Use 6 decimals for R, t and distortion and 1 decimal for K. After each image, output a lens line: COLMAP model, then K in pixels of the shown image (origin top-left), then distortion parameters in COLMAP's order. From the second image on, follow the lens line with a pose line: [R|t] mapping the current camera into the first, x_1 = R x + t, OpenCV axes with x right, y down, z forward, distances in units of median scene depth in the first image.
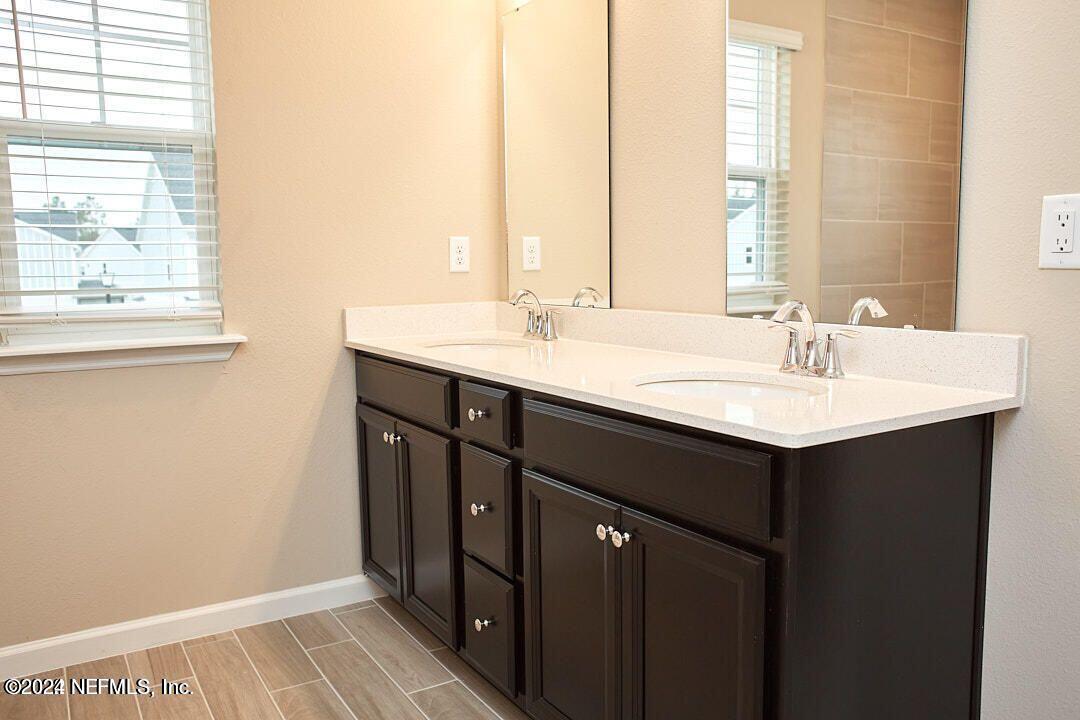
lens RADIAL K [[855.9, 0, 542.0], [0, 855.9, 363.8], [0, 0, 1]] dist [-0.054689, 0.074861]
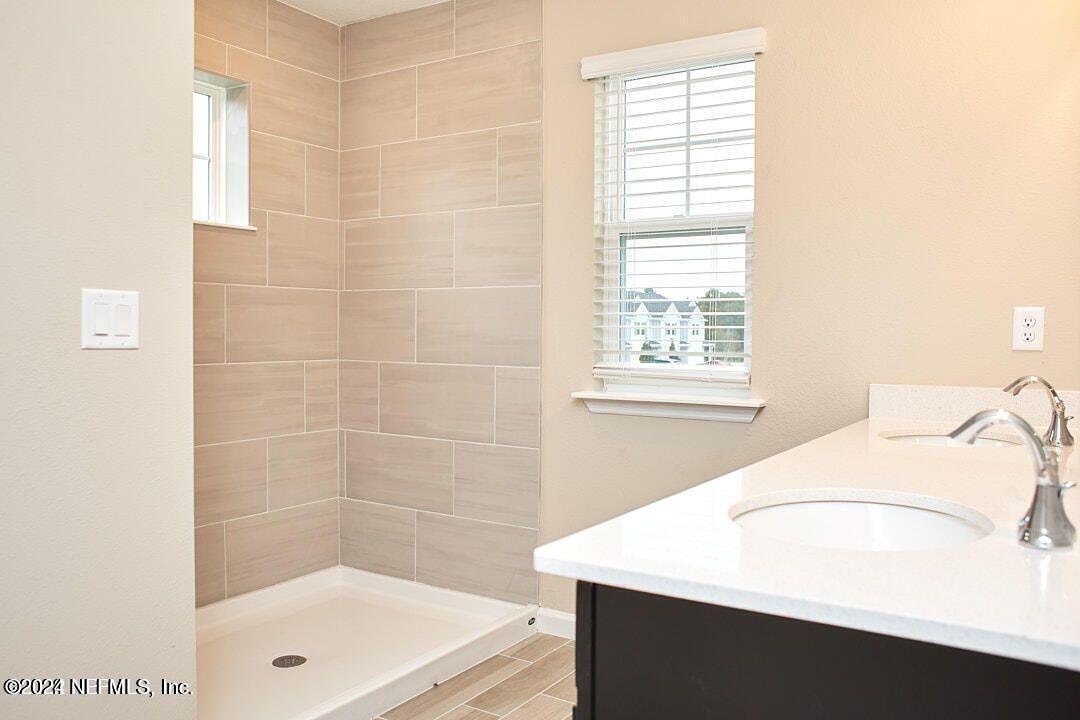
lens RADIAL K [[855.9, 0, 545.1], [0, 855.9, 363.0], [0, 0, 1]] dist [-0.054689, 0.074861]
pose [[0.443523, 0.050476, -0.894840, 0.830072], [-0.124815, 0.992163, -0.005898, -0.070982], [0.887529, 0.114305, 0.446347, 0.505130]]
